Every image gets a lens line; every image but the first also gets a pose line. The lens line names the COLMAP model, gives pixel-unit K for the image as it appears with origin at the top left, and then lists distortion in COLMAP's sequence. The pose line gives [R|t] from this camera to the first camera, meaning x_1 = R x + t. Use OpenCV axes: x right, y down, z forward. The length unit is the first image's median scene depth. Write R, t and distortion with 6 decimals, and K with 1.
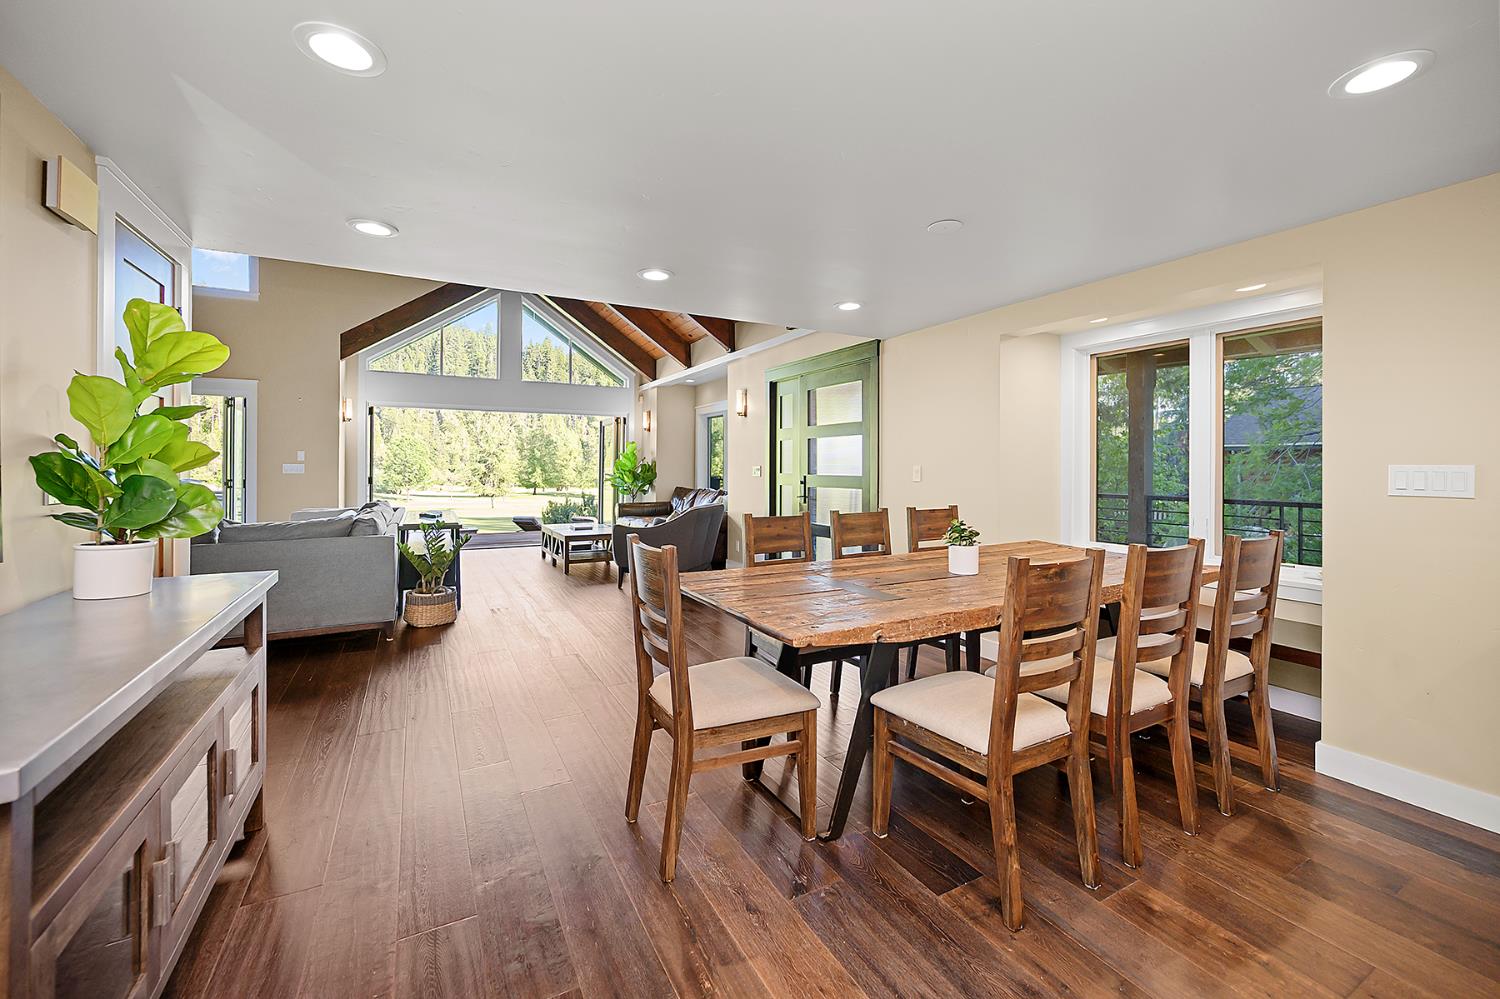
lens RADIAL K [[609.7, 0, 756.4], [0, 609.7, 464.2], [0, 0, 1]] dist [-0.000524, -0.000102]
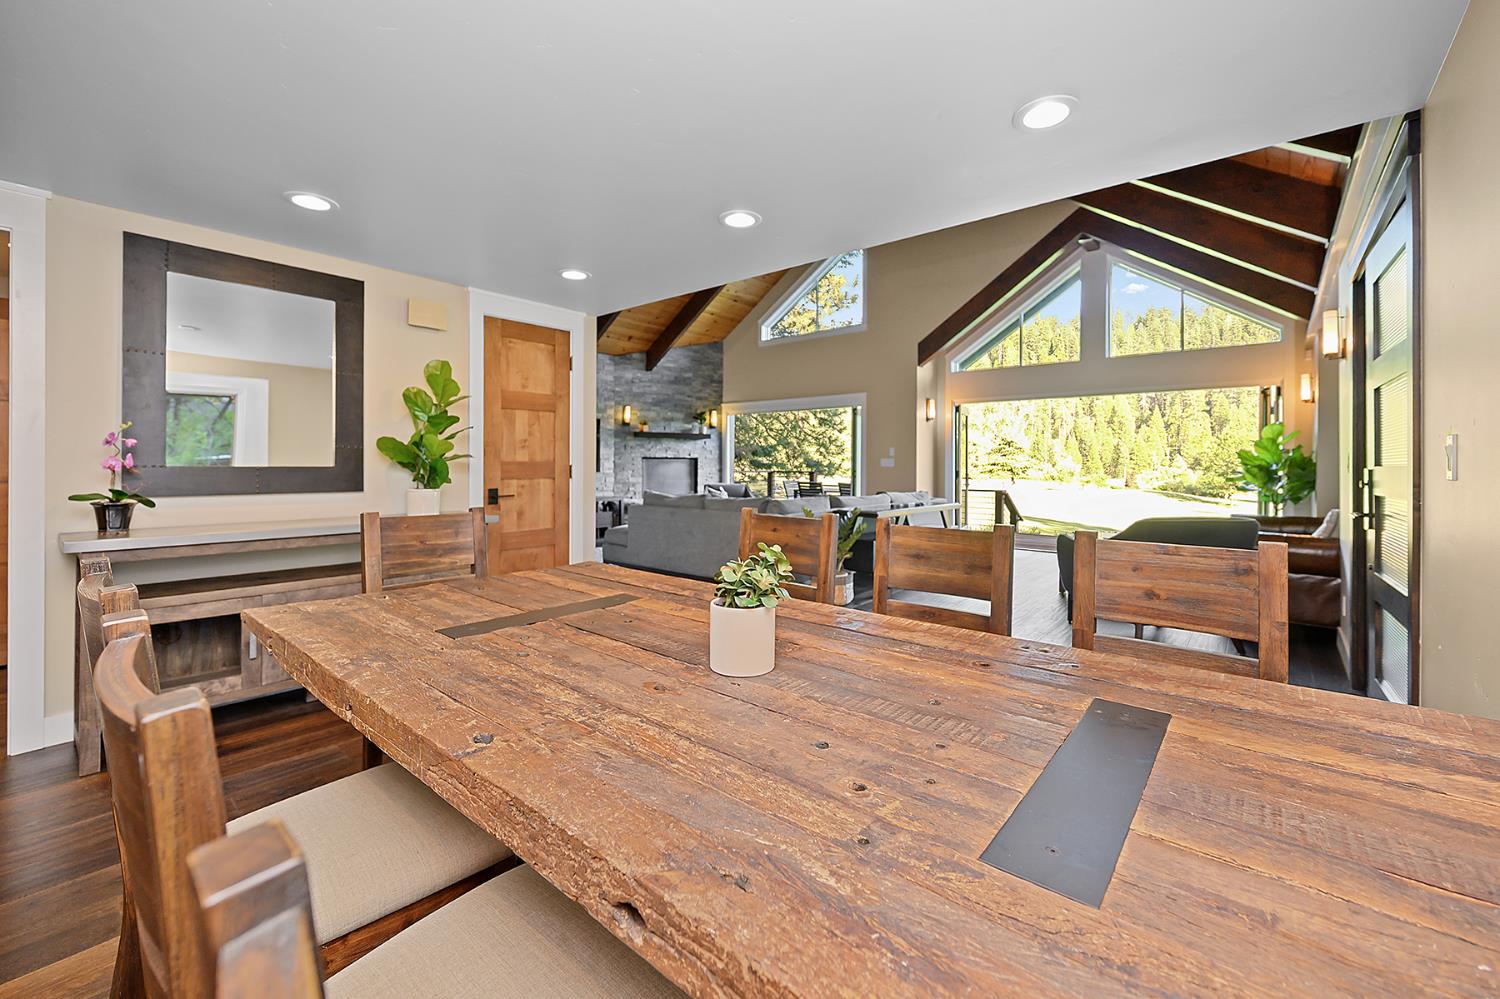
lens RADIAL K [[609.7, 0, 756.4], [0, 609.7, 464.2], [0, 0, 1]] dist [-0.000524, -0.000102]
pose [[0.364860, 0.000350, -0.931062, 0.249520], [-0.000118, 1.000000, 0.000330, 0.009634], [0.931062, -0.000011, 0.364860, 0.296677]]
